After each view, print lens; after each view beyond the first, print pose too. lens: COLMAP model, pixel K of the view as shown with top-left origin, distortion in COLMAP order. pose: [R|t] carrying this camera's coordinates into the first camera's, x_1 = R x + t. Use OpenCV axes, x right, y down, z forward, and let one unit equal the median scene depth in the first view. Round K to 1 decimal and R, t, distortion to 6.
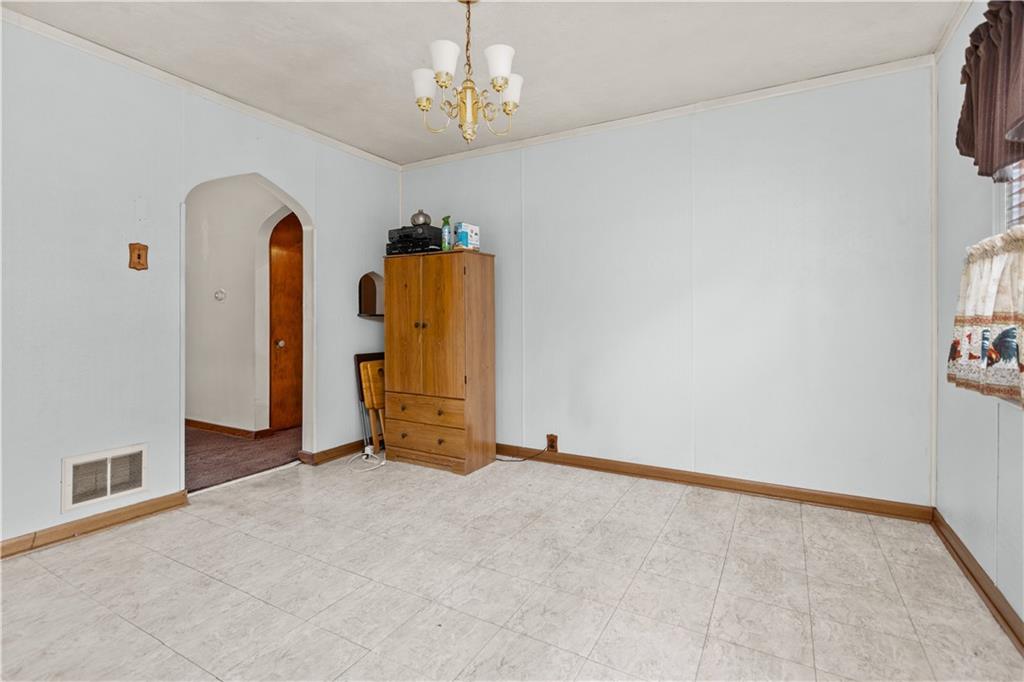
lens RADIAL K [[485.7, 0, 512.5], [0, 485.7, 321.1], [0, 0, 1]] dist [0.000747, -0.000008]
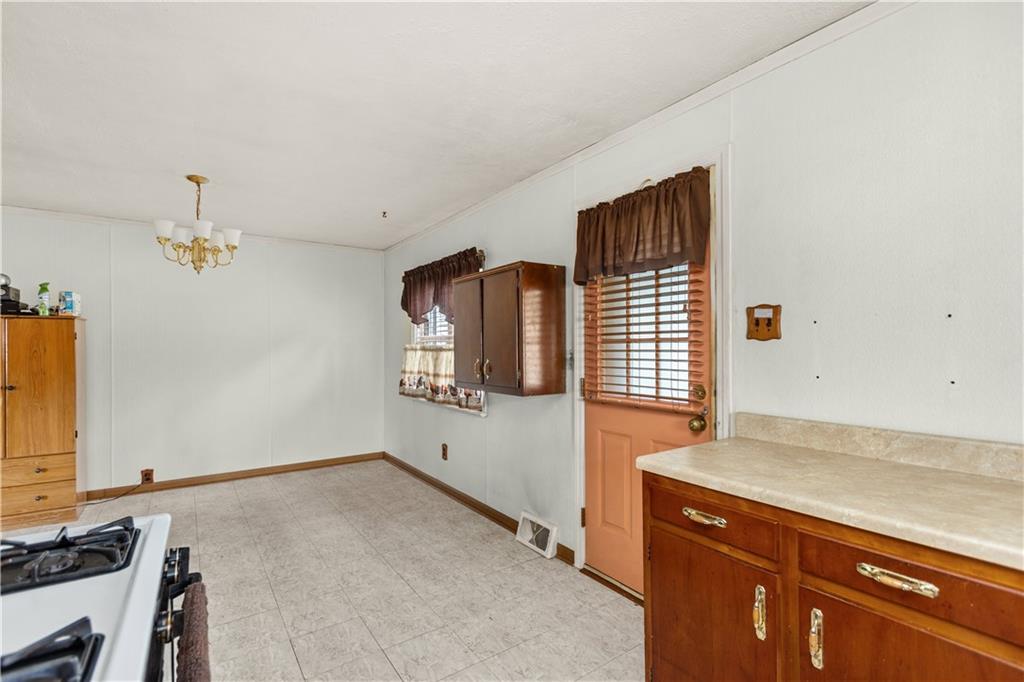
lens RADIAL K [[466.3, 0, 512.6], [0, 466.3, 335.1], [0, 0, 1]] dist [-0.000299, -0.000450]
pose [[0.434162, 0.021485, 0.900579, -1.113989], [0.007710, 0.999590, -0.027564, -0.123292], [-0.900802, 0.018911, 0.433818, -0.652471]]
